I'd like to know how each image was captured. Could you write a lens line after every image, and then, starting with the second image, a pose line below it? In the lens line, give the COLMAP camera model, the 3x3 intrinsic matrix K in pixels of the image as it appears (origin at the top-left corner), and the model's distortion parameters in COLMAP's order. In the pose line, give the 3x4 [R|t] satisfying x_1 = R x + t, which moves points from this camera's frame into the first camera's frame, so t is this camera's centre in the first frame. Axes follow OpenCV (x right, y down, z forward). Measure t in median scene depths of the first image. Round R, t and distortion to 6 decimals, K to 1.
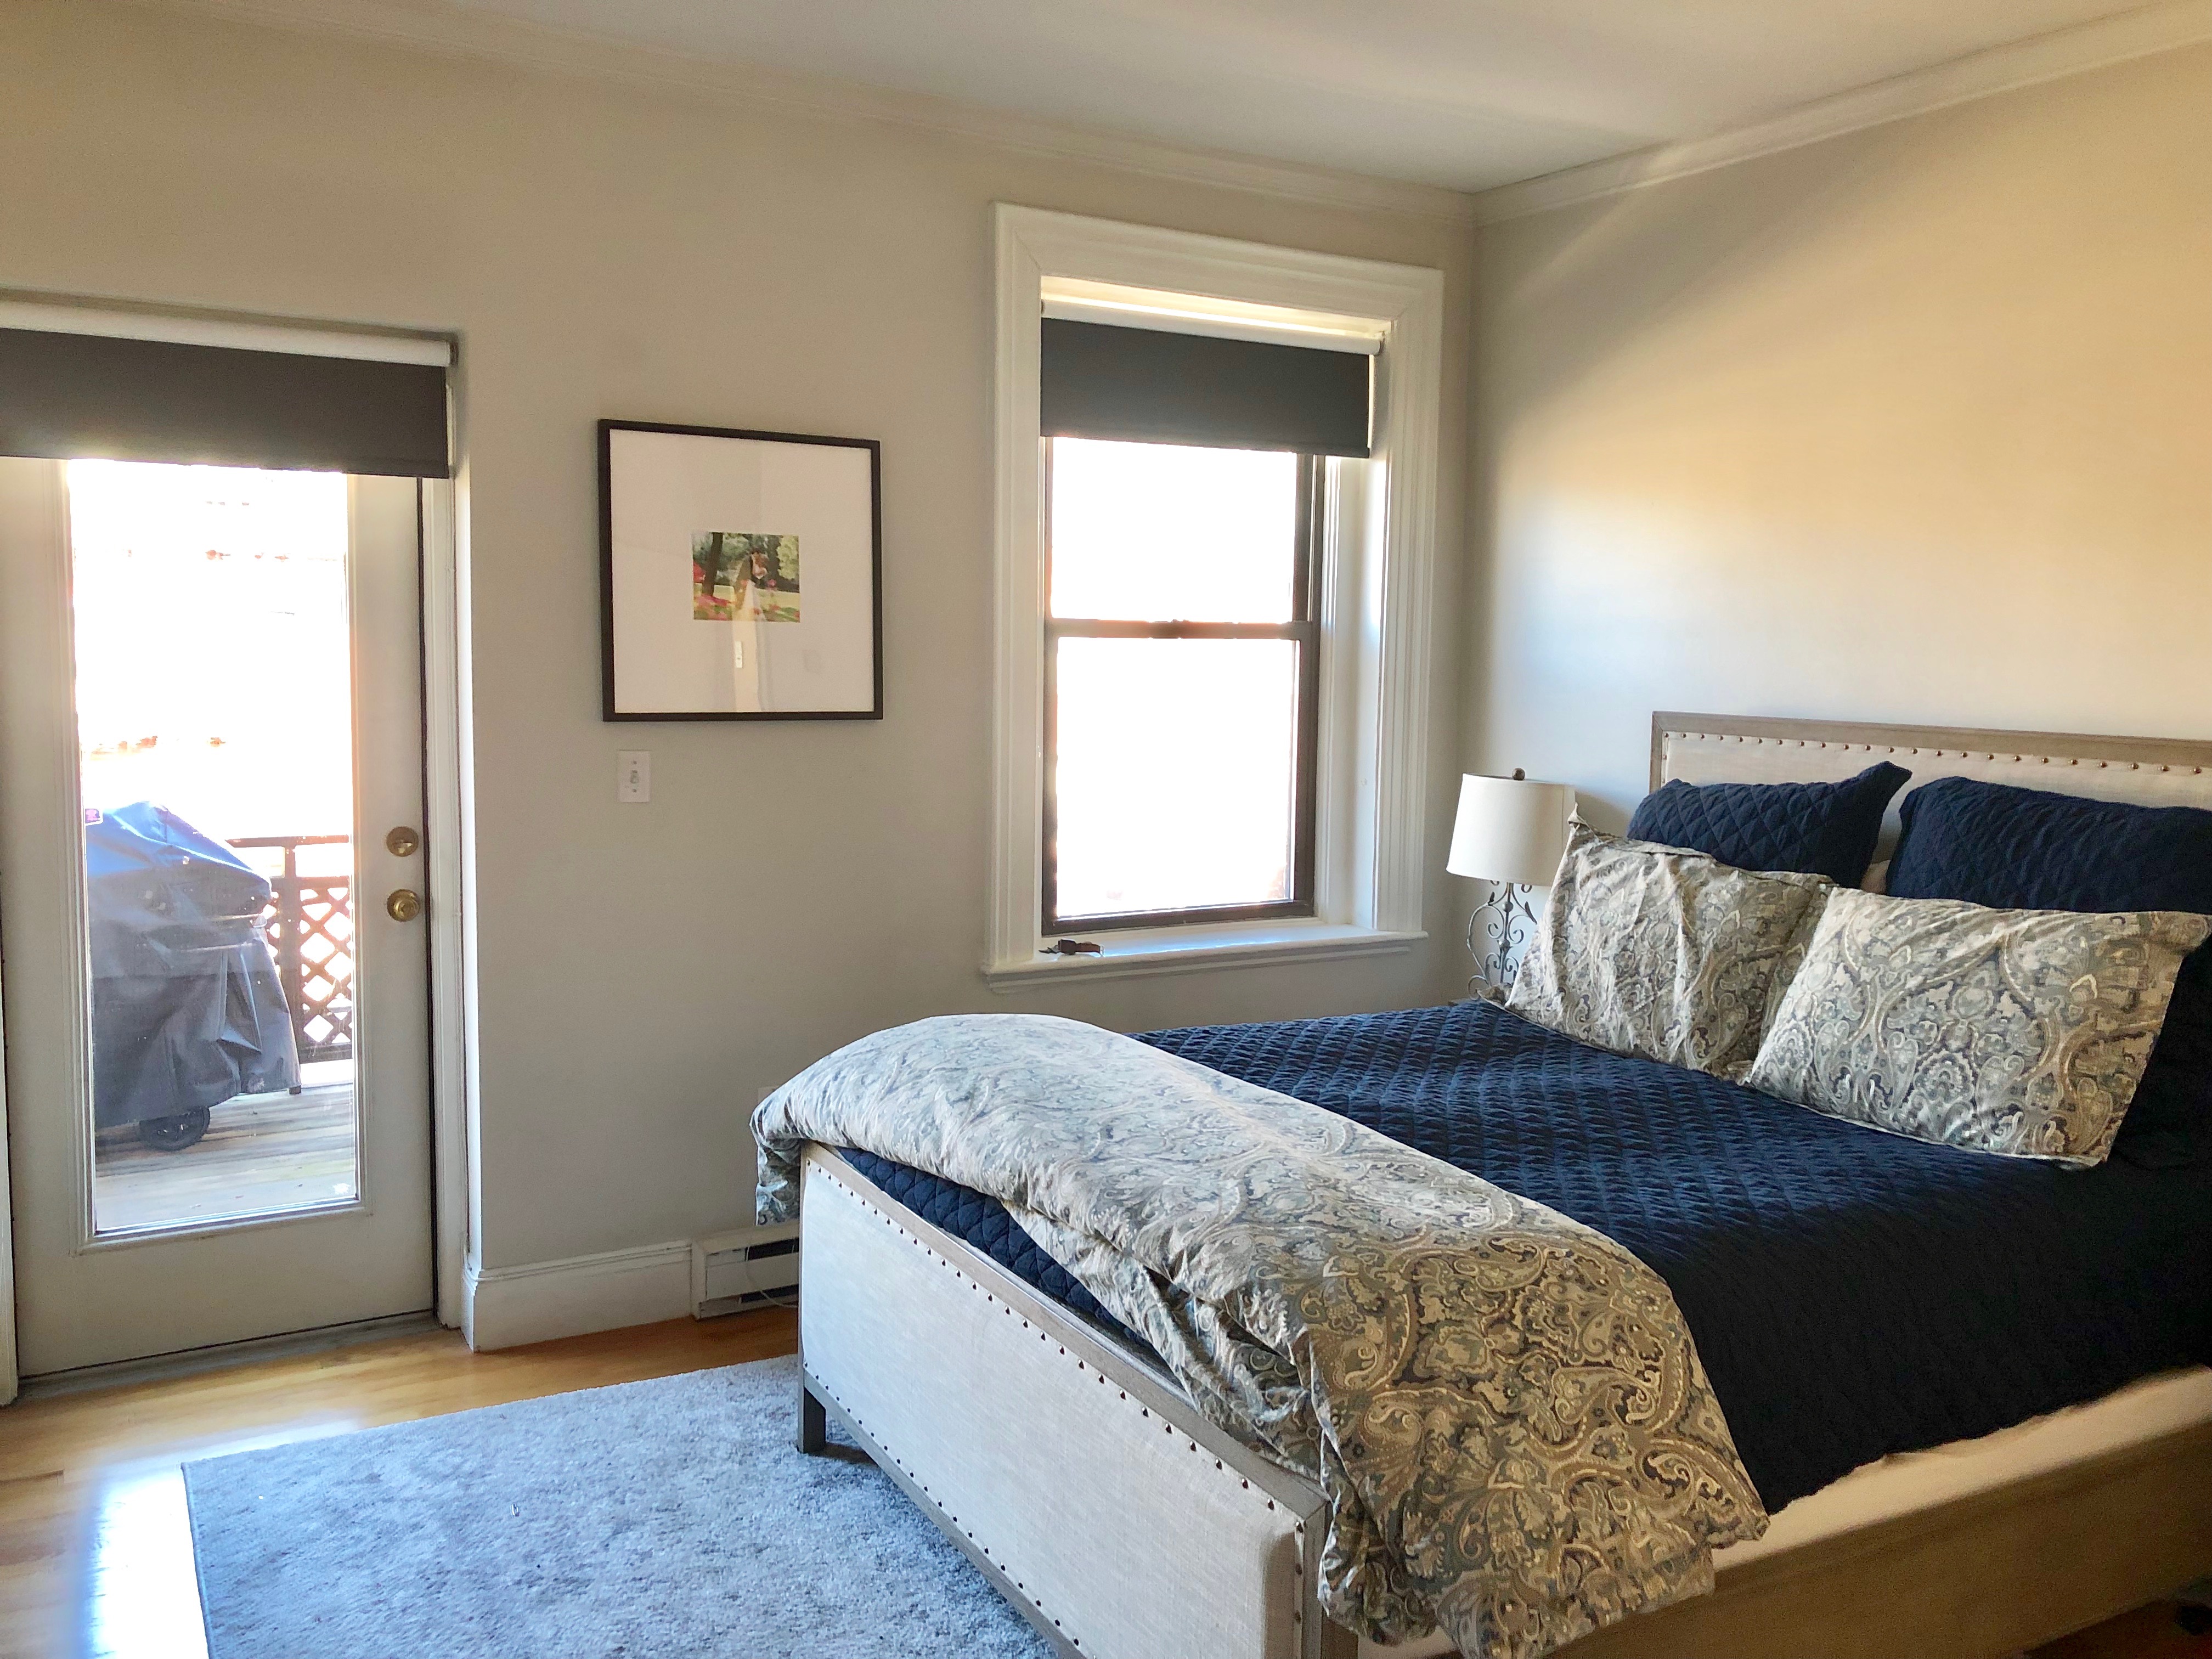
lens RADIAL K [[1812.5, 0, 1112.0], [0, 1812.5, 827.1], [0, 0, 1]] dist [0.036461, -0.040798]
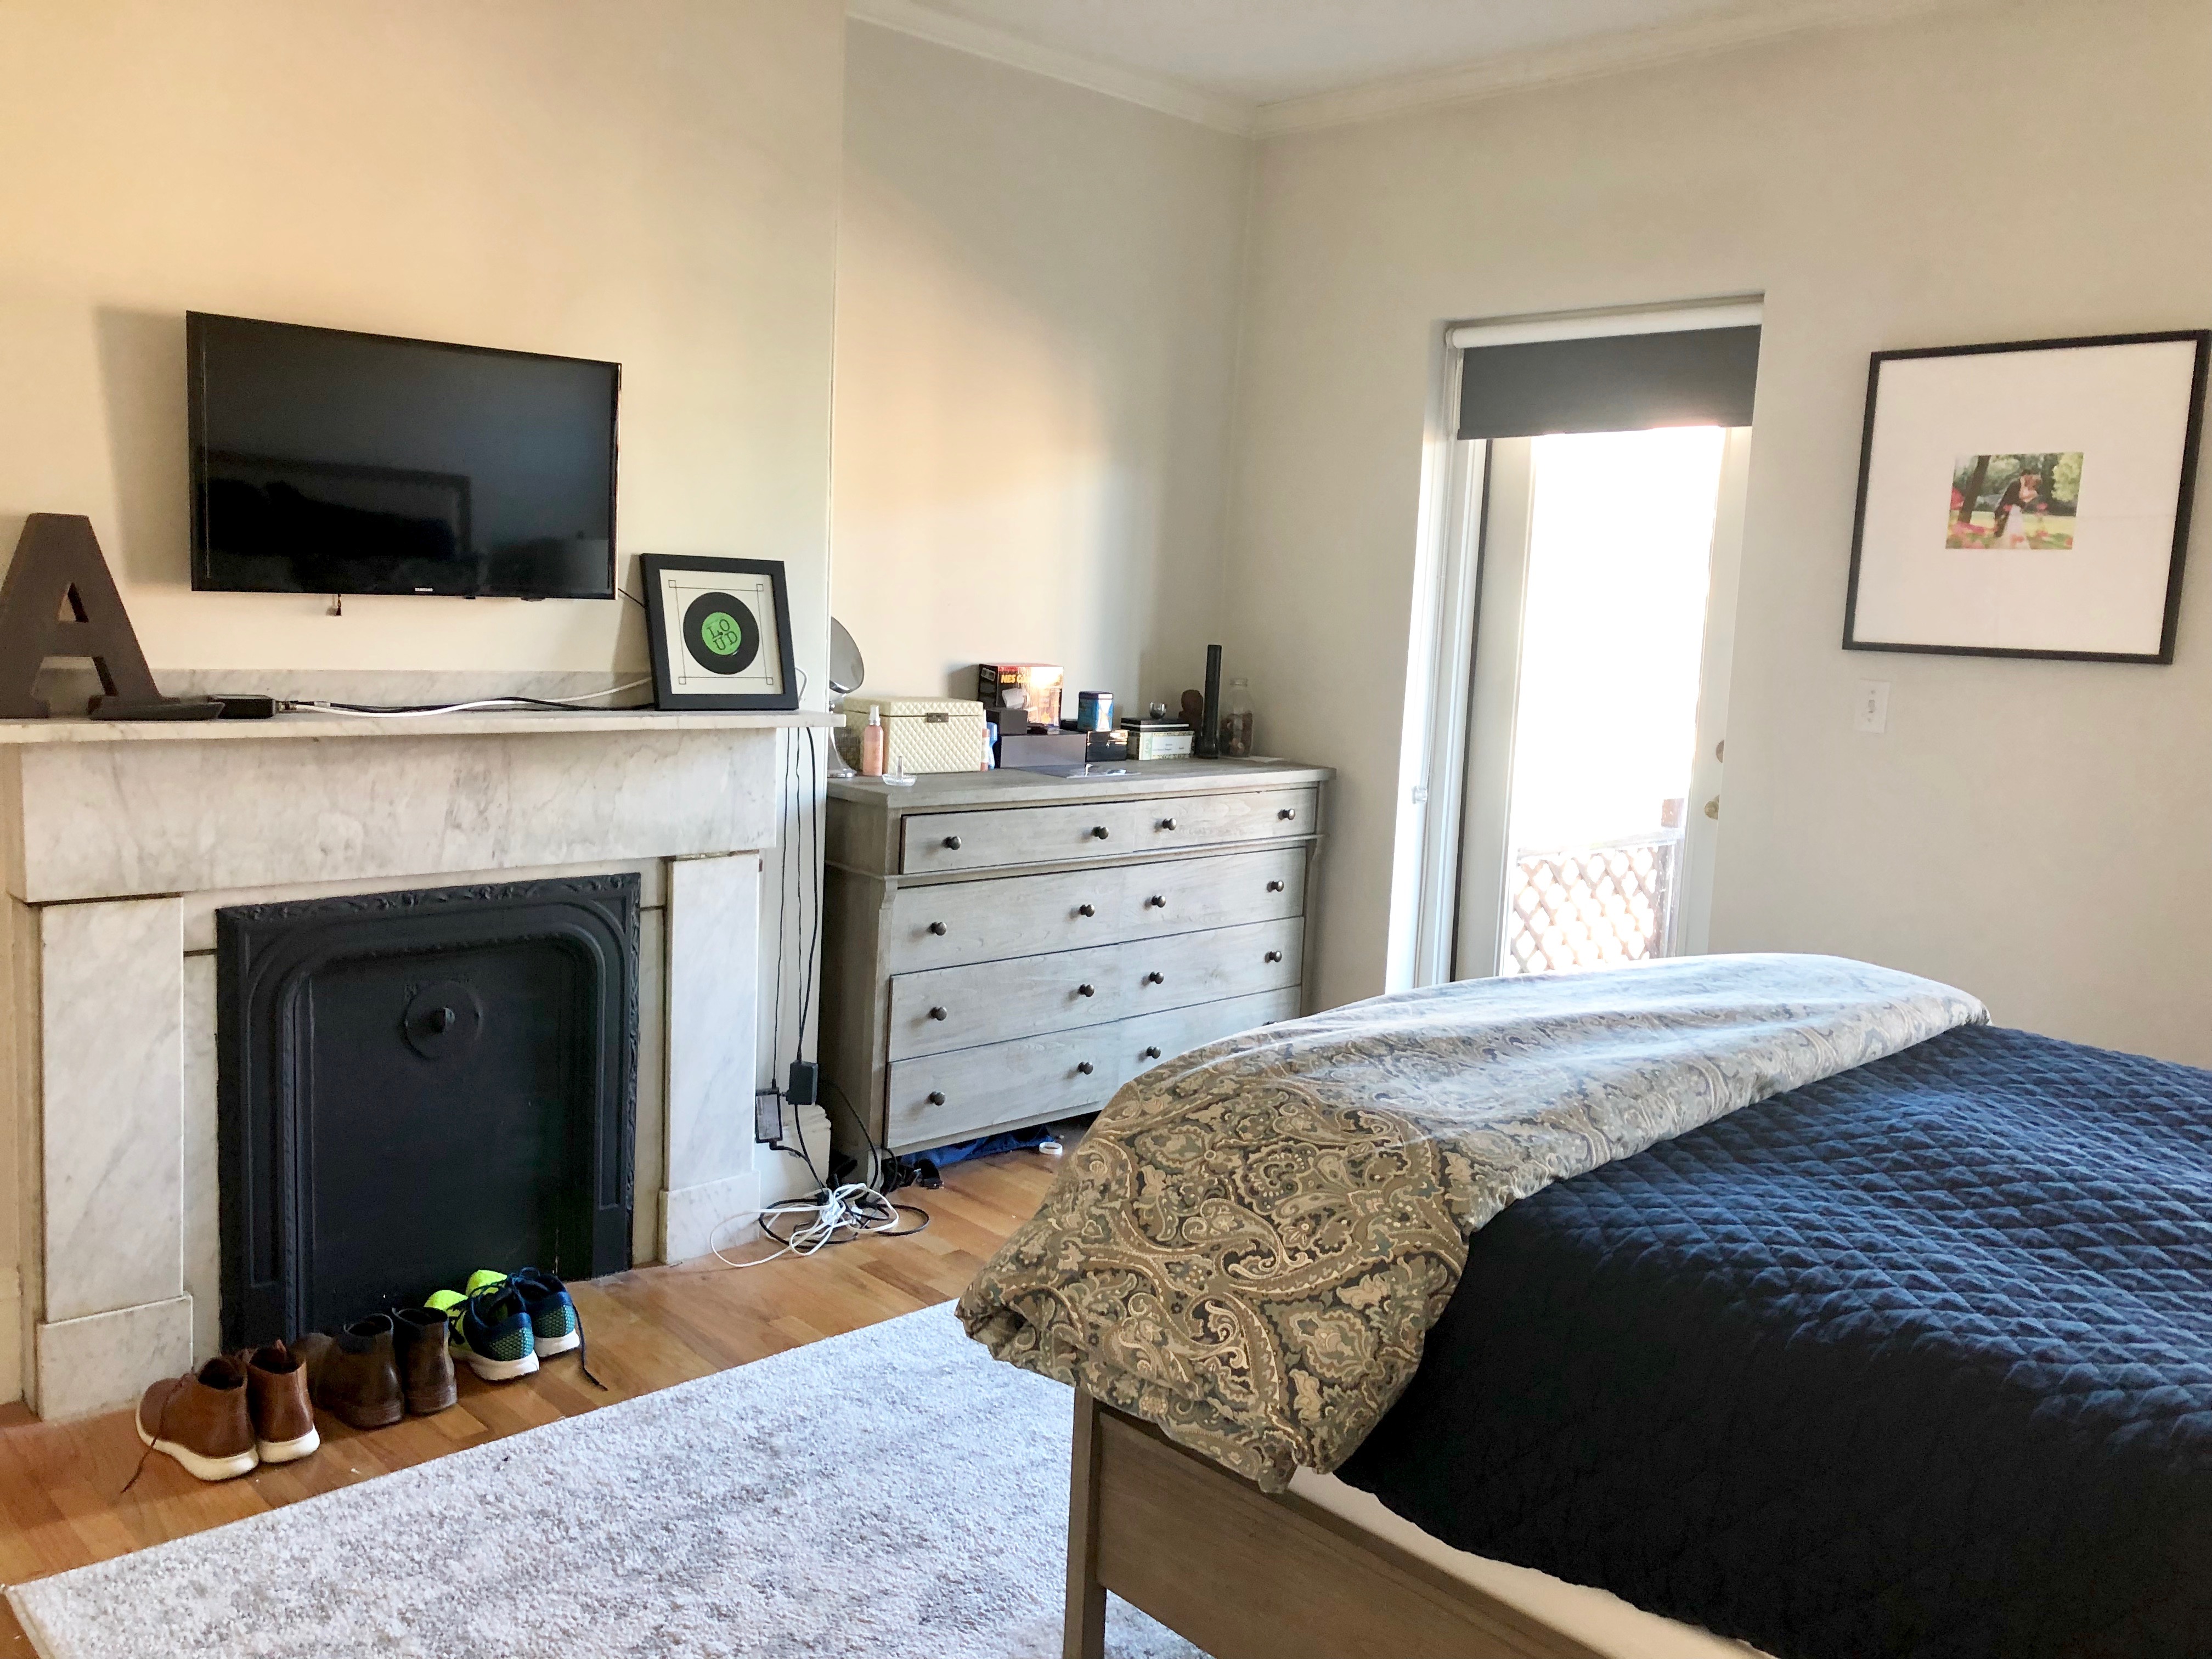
lens RADIAL K [[1812.5, 0, 1113.9], [0, 1812.5, 840.9], [0, 0, 1]] dist [0.036461, -0.040798]
pose [[0.246544, 0.127040, -0.960769, 0.622368], [-0.133866, 0.986332, 0.096069, 0.005424], [0.959842, 0.104930, 0.260181, 0.345205]]
